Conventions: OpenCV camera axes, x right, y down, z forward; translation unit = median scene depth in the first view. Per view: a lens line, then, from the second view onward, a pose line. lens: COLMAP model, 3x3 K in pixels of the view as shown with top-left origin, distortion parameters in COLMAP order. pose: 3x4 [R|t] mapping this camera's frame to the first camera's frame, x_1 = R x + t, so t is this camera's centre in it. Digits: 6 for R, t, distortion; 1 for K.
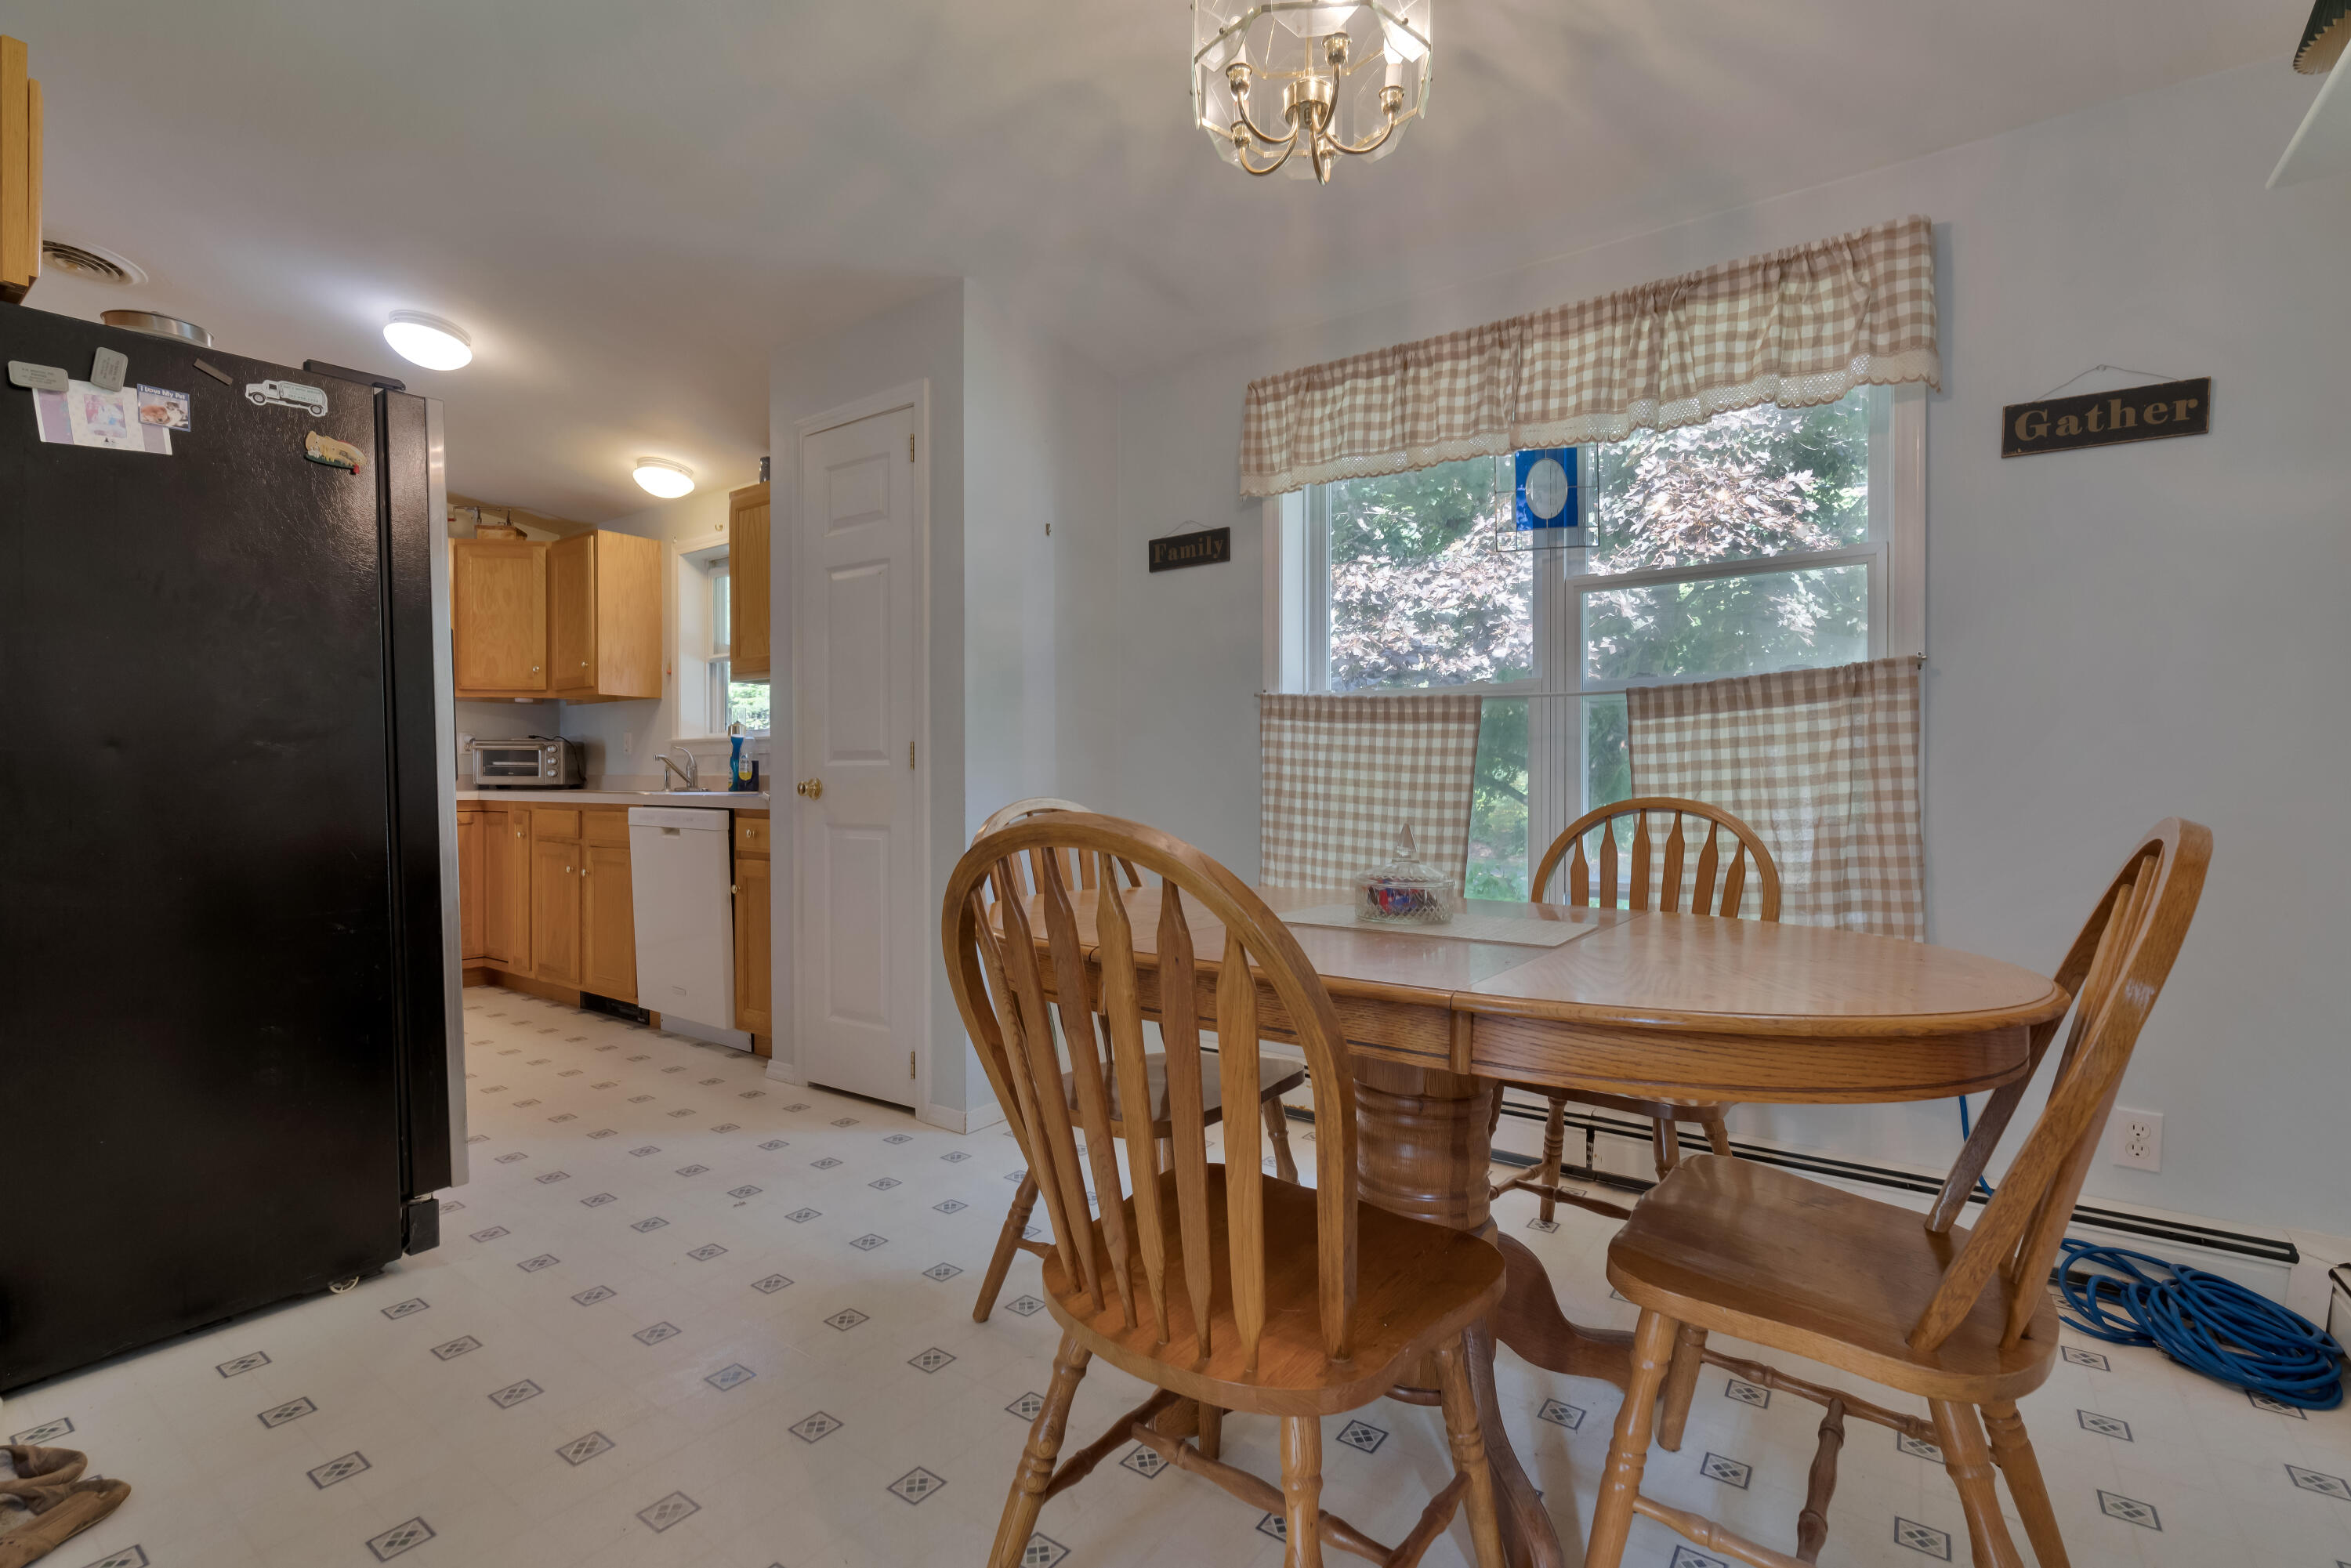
lens RADIAL K [[1058.8, 0, 1217.9], [0, 1058.8, 787.4], [0, 0, 1]] dist [-0.013155, 0.004351]
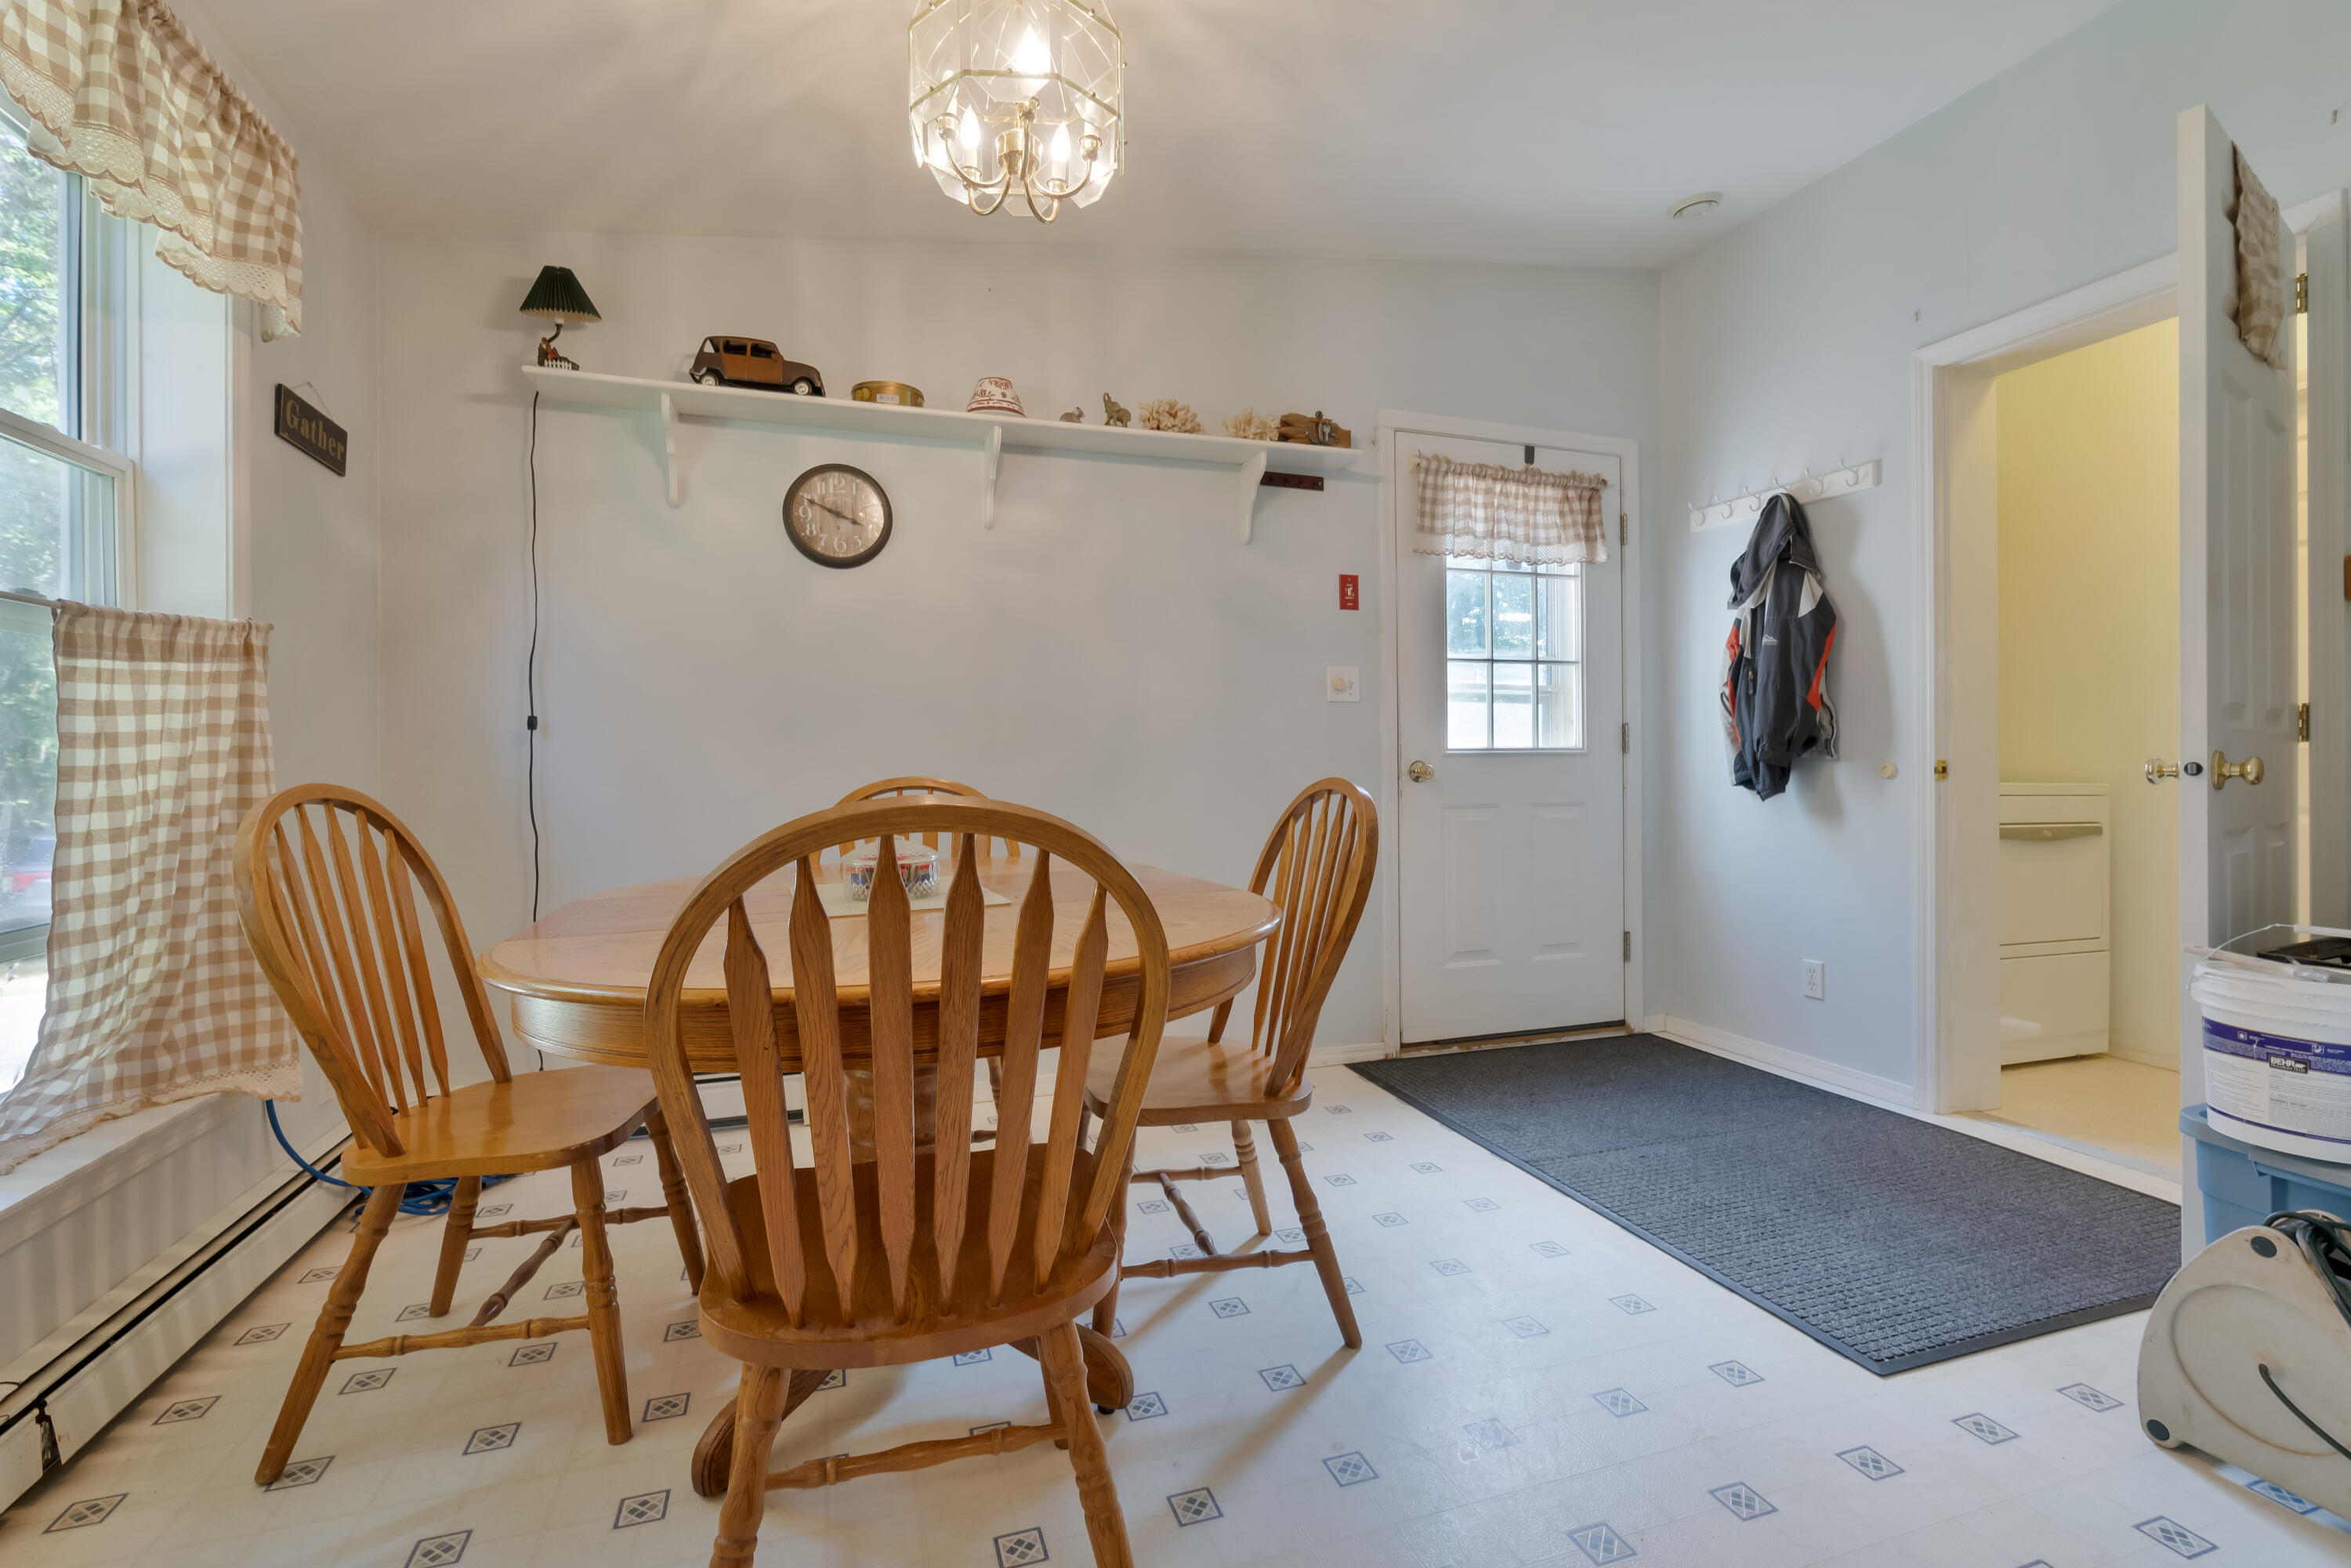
lens RADIAL K [[1058.8, 0, 1183.7], [0, 1058.8, 773.8], [0, 0, 1]] dist [-0.013155, 0.004351]
pose [[-0.814965, -0.001022, 0.579510, -0.228753], [0.008110, 0.999880, 0.013169, -0.001439], [-0.579454, 0.015432, -0.814859, 0.584919]]
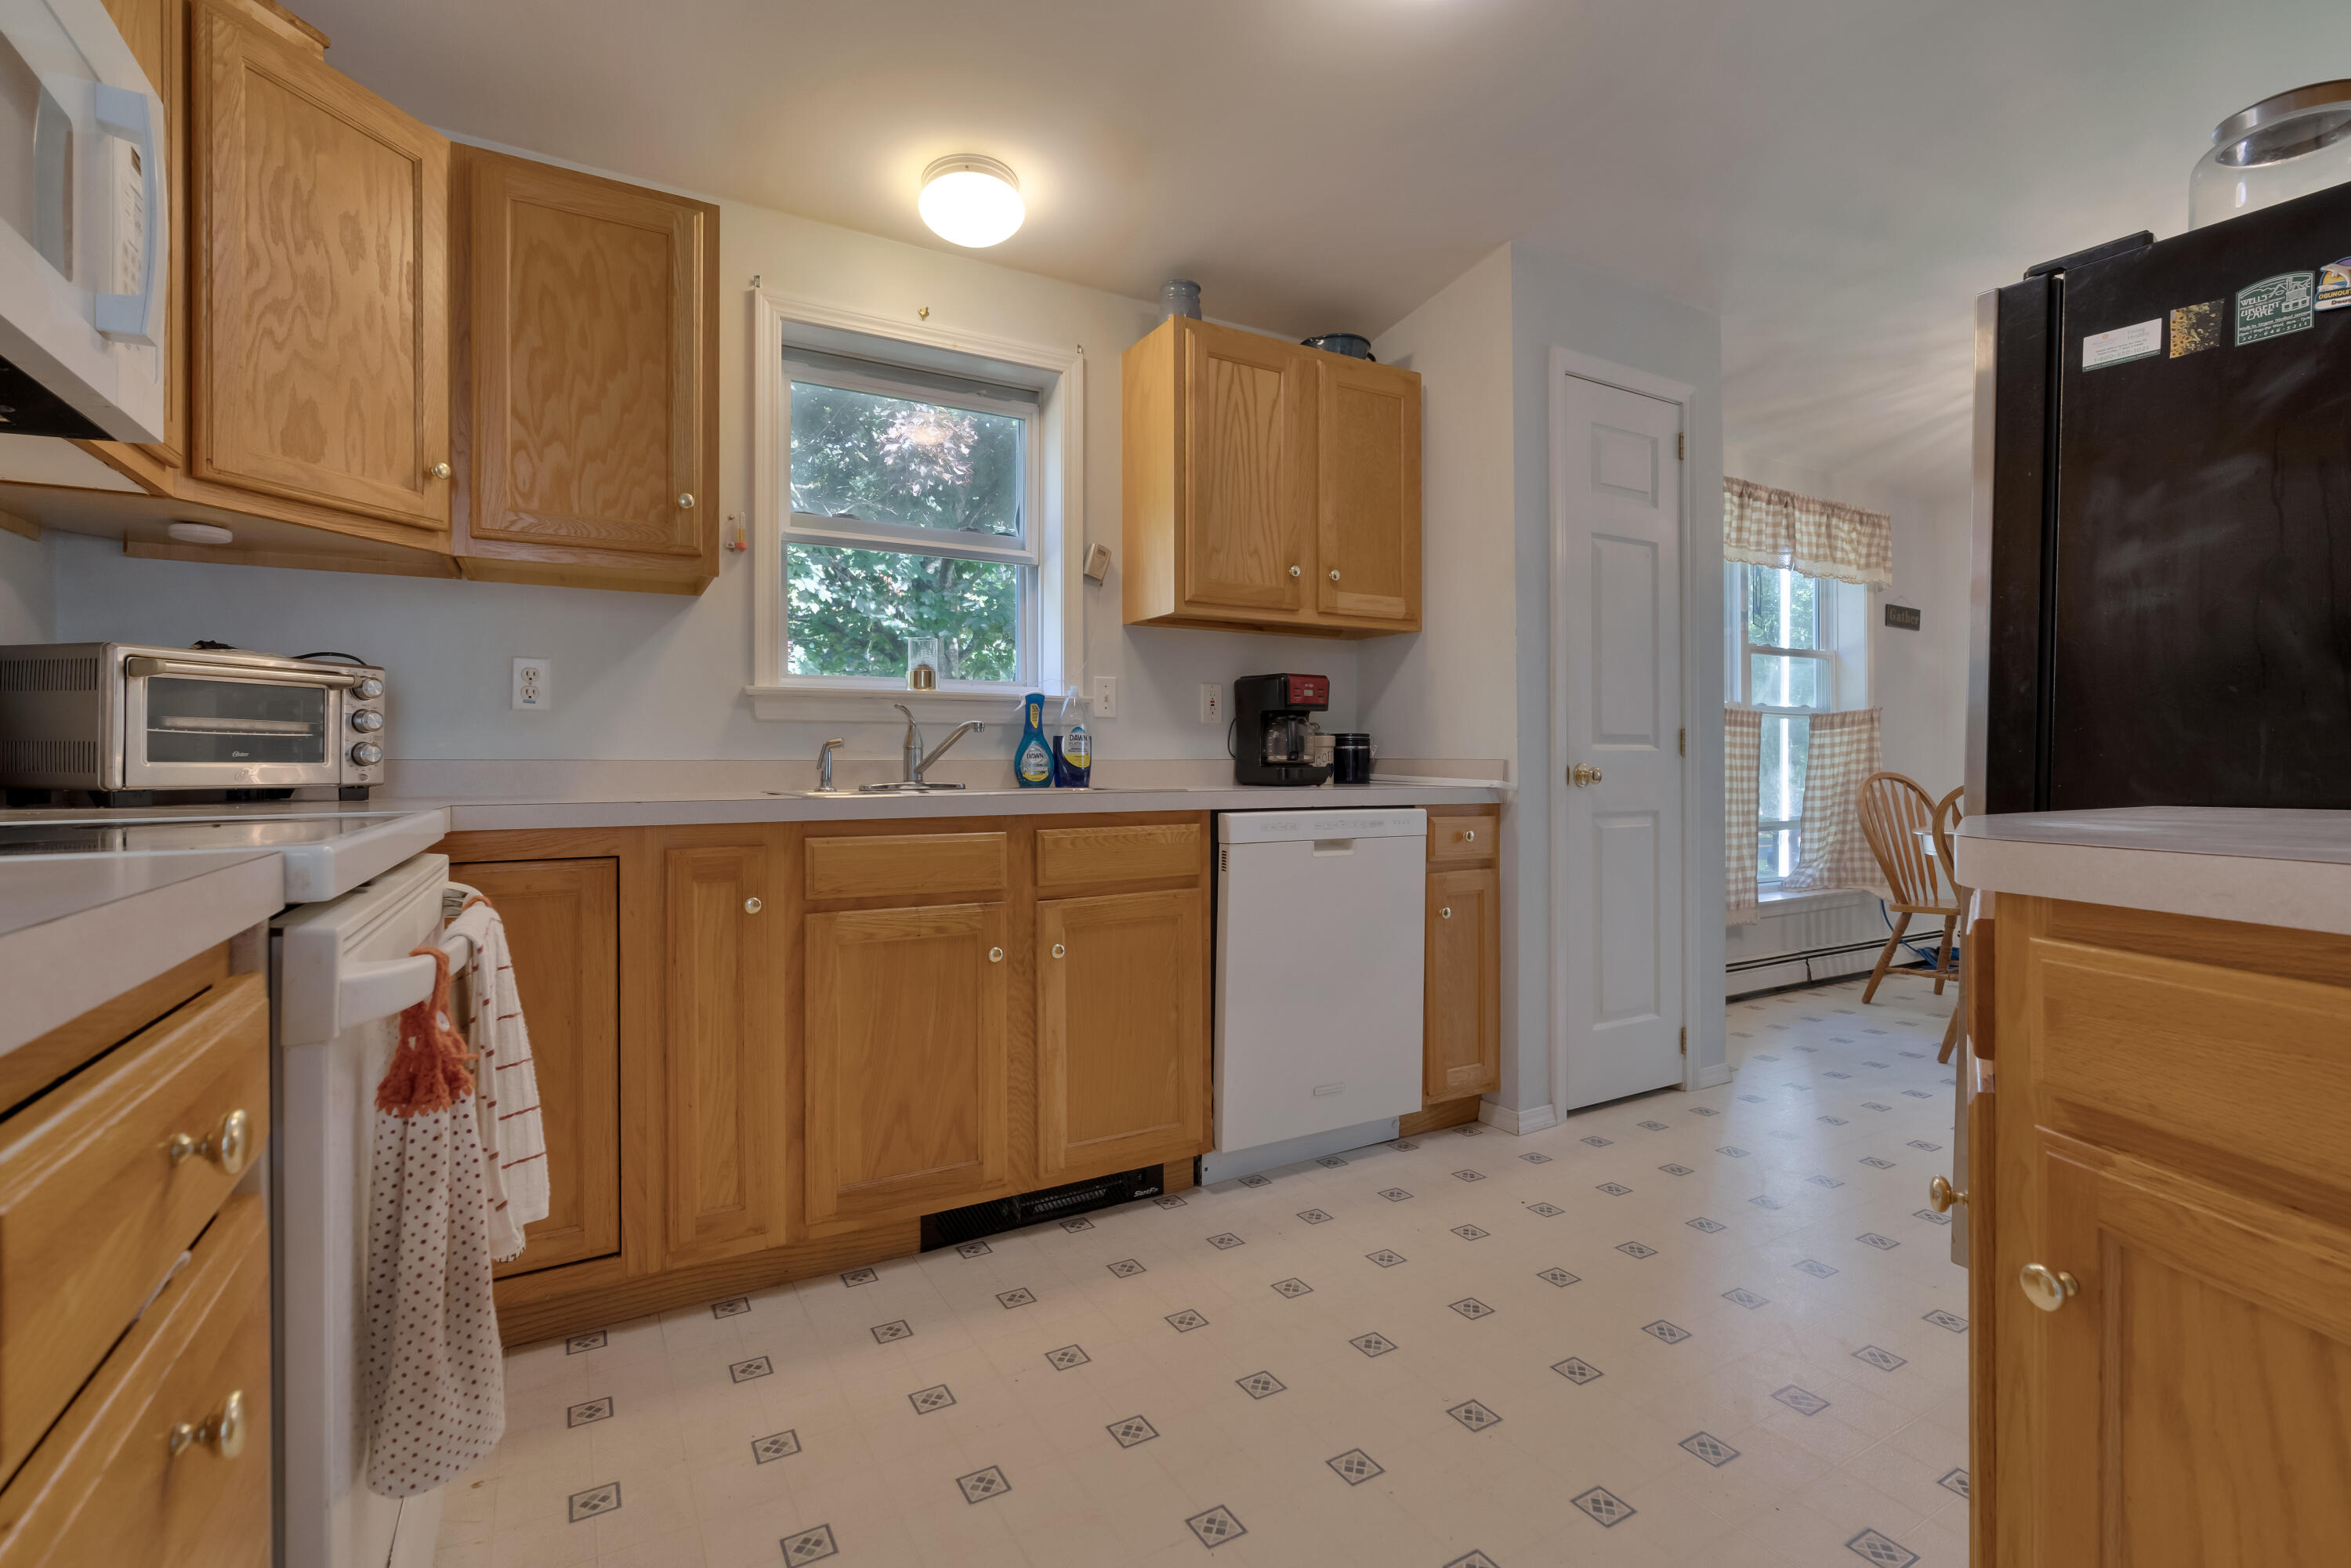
lens RADIAL K [[1058.8, 0, 1188.8], [0, 1058.8, 769.3], [0, 0, 1]] dist [-0.013155, 0.004351]
pose [[0.421929, -0.002890, 0.906624, -0.903885], [0.013965, 0.999897, -0.003312, -0.003541], [-0.906521, 0.014058, 0.421926, 0.633859]]
